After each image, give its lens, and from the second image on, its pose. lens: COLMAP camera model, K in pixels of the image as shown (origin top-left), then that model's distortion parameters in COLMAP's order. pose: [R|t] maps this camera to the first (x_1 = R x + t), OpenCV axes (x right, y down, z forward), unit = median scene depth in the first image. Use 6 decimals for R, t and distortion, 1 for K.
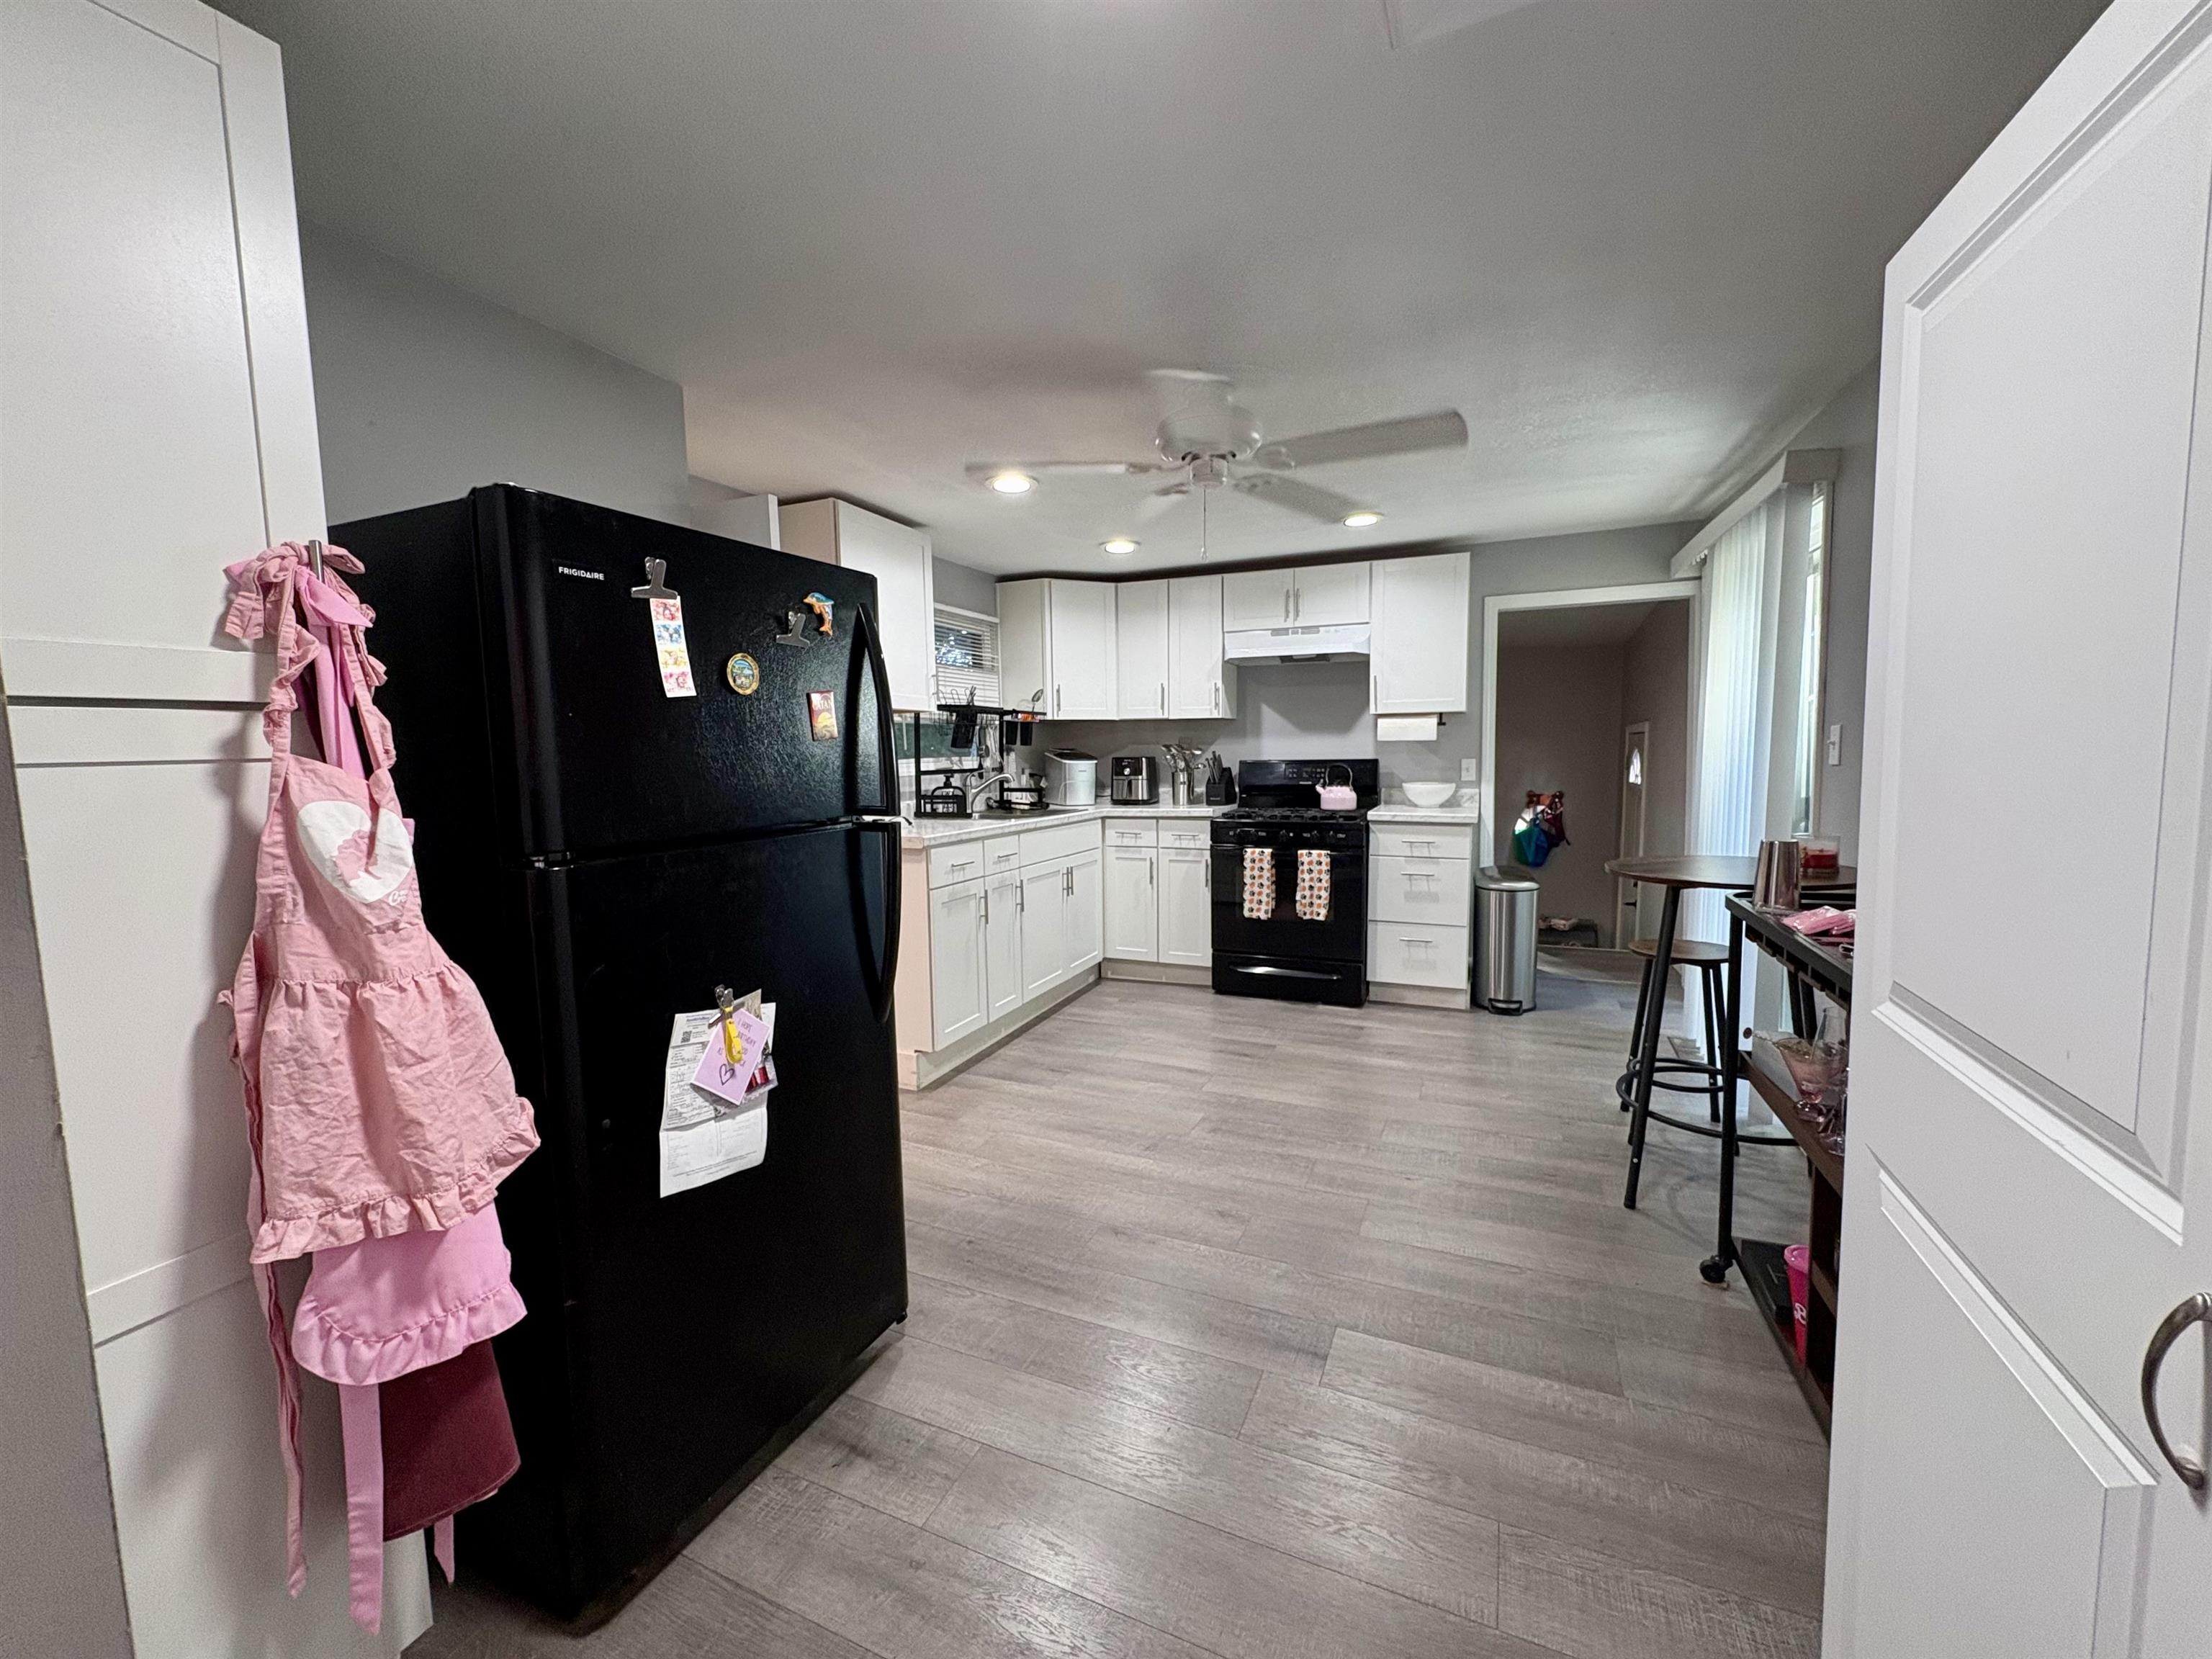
lens RADIAL K [[884.2, 0, 1095.9], [0, 884.2, 808.8], [0, 0, 1]] dist [-0.002735, 0.000419]
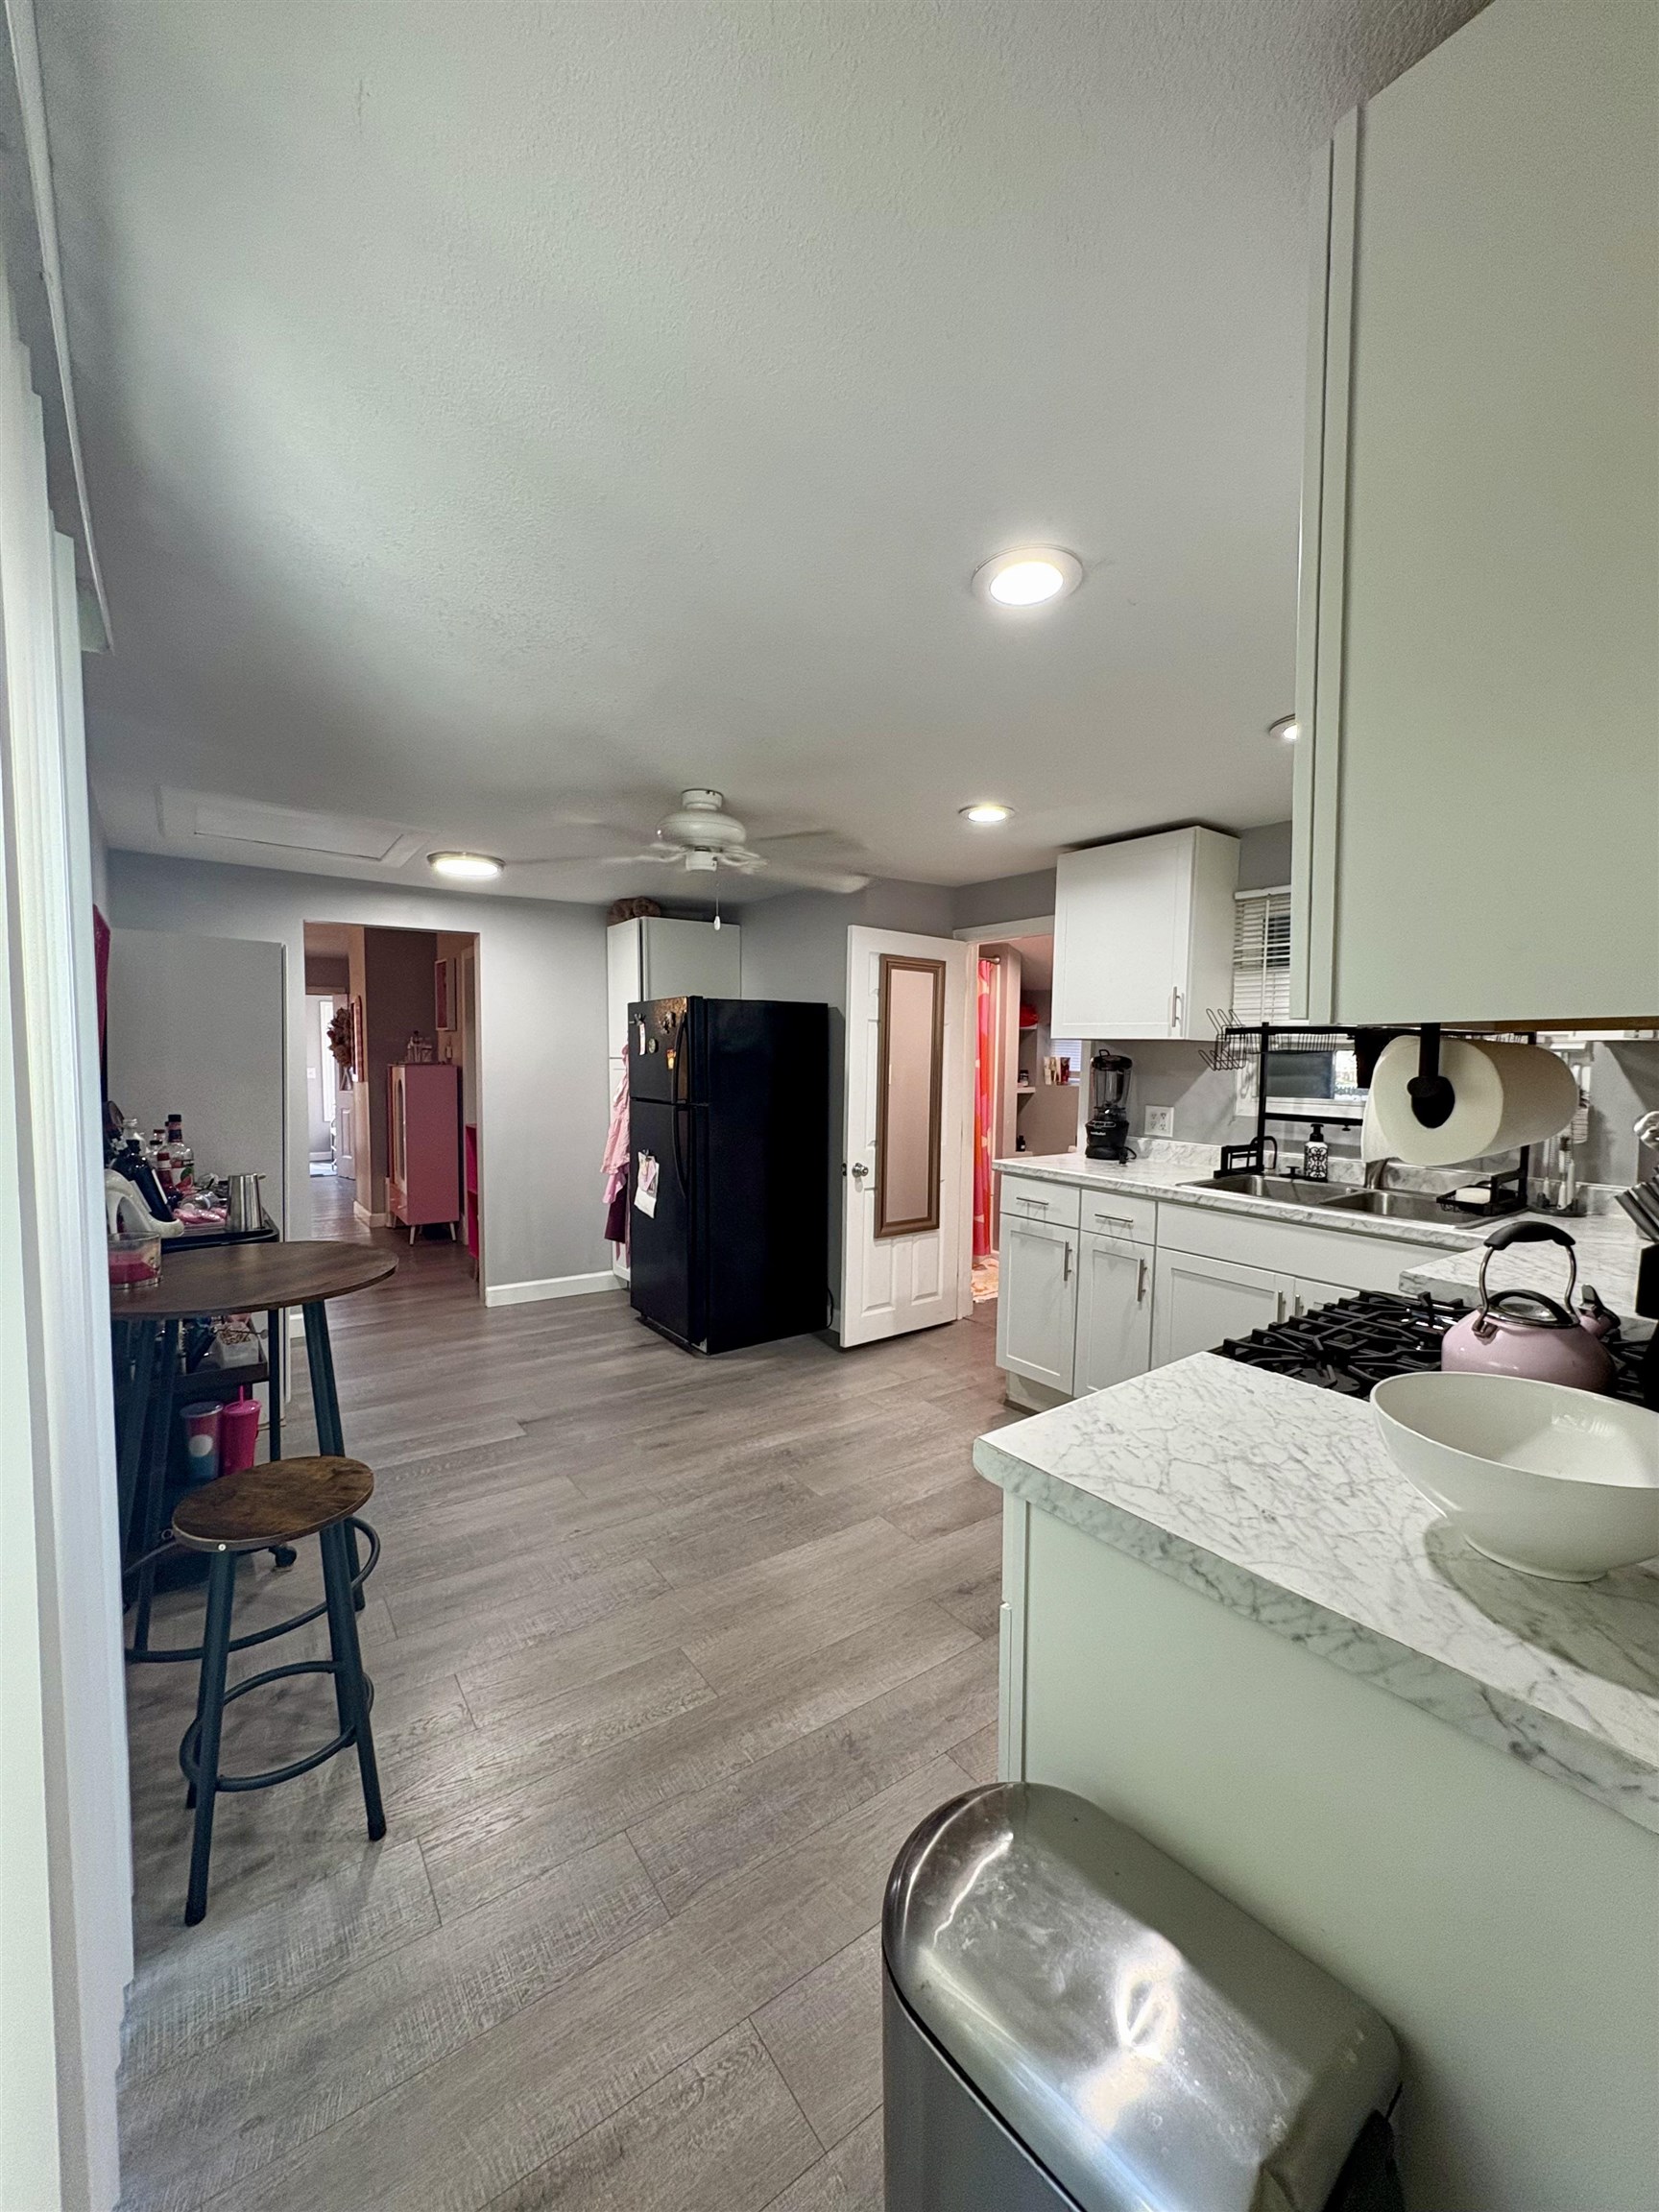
lens RADIAL K [[884.2, 0, 827.5], [0, 884.2, 1115.7], [0, 0, 1]] dist [-0.002735, 0.000419]
pose [[-0.504026, 0.064305, -0.861291, 0.932009], [-0.067878, 0.991191, 0.113726, -0.146139], [0.861017, 0.115784, -0.495221, 1.522009]]
